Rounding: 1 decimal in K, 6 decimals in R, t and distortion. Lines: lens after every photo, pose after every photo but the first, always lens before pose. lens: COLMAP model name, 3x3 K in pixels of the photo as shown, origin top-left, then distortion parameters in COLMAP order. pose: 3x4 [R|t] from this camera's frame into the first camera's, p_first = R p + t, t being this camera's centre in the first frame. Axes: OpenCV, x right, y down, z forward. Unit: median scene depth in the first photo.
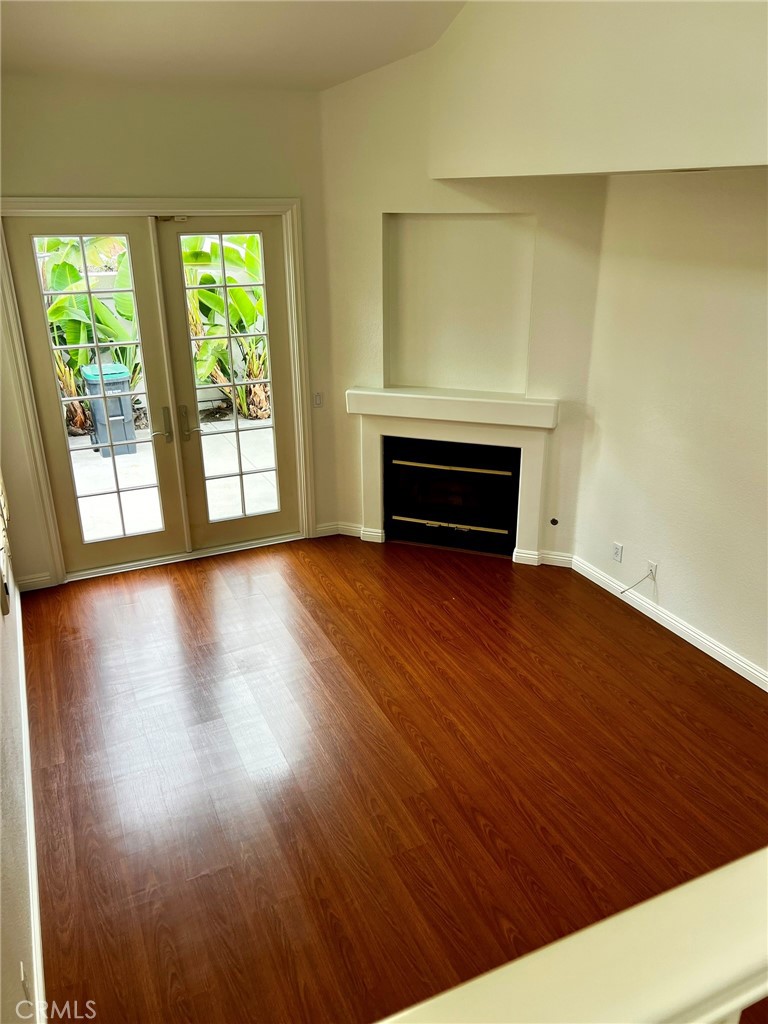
lens RADIAL K [[767.8, 0, 384.0], [0, 767.8, 512.0], [0, 0, 1]] dist [0.068118, -0.002204]
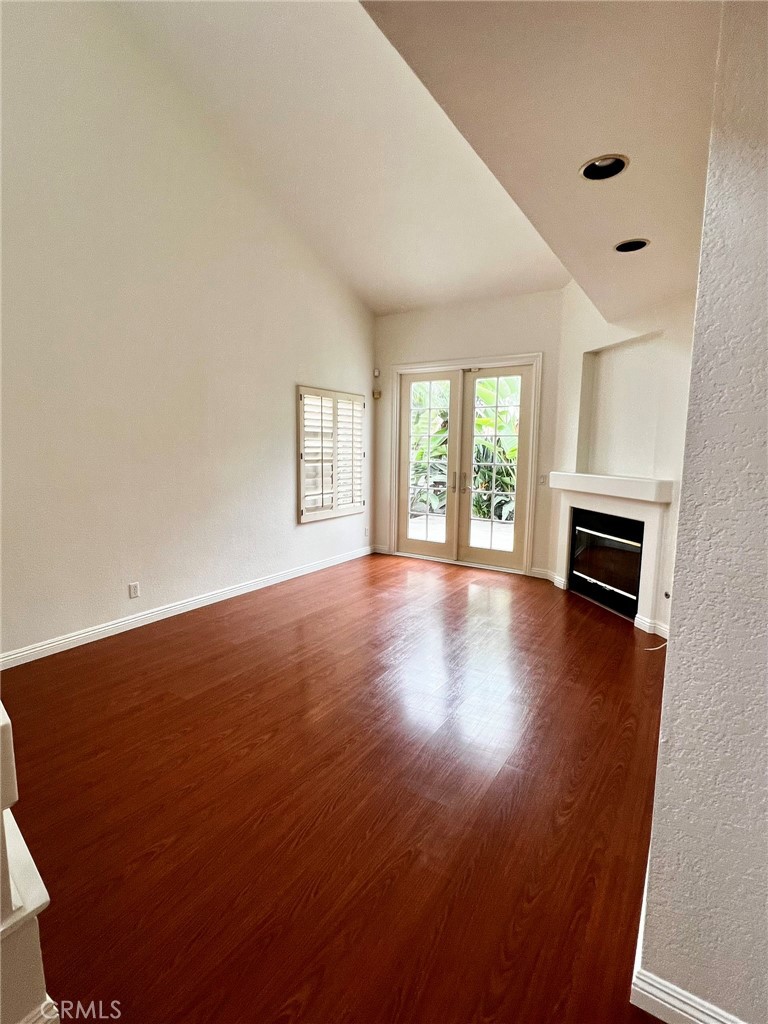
lens RADIAL K [[477.8, 0, 385.4], [0, 477.8, 507.4], [0, 0, 1]] dist [-0.000515, -0.000027]
pose [[0.539577, 0.118367, -0.833574, 0.525031], [-0.317322, 0.945647, -0.071123, 0.065403], [0.779848, 0.302887, 0.547810, 0.284012]]
